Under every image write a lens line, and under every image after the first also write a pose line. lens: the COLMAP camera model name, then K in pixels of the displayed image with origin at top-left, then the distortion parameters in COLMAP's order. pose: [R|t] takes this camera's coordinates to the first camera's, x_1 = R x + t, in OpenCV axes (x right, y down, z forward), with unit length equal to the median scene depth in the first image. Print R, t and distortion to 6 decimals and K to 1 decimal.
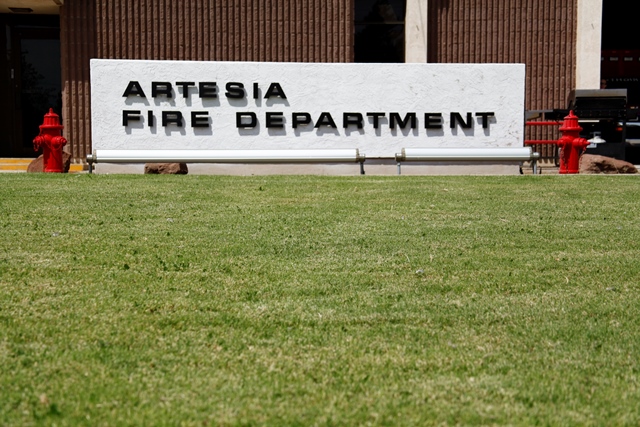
lens RADIAL K [[932.8, 0, 320.0], [0, 932.8, 213.5], [0, 0, 1]] dist [0.158185, 0.008907]
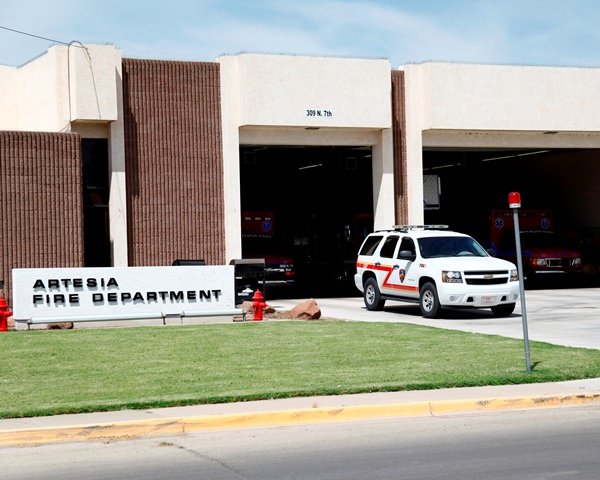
lens RADIAL K [[1509.2, 0, 300.0], [0, 1509.2, 240.0], [0, 0, 1]] dist [-0.023088, -0.241678]
pose [[0.920589, -0.022463, 0.389885, -0.895103], [0.047162, 0.997432, -0.053891, -0.031885], [-0.387674, 0.067999, 0.919285, -1.994834]]
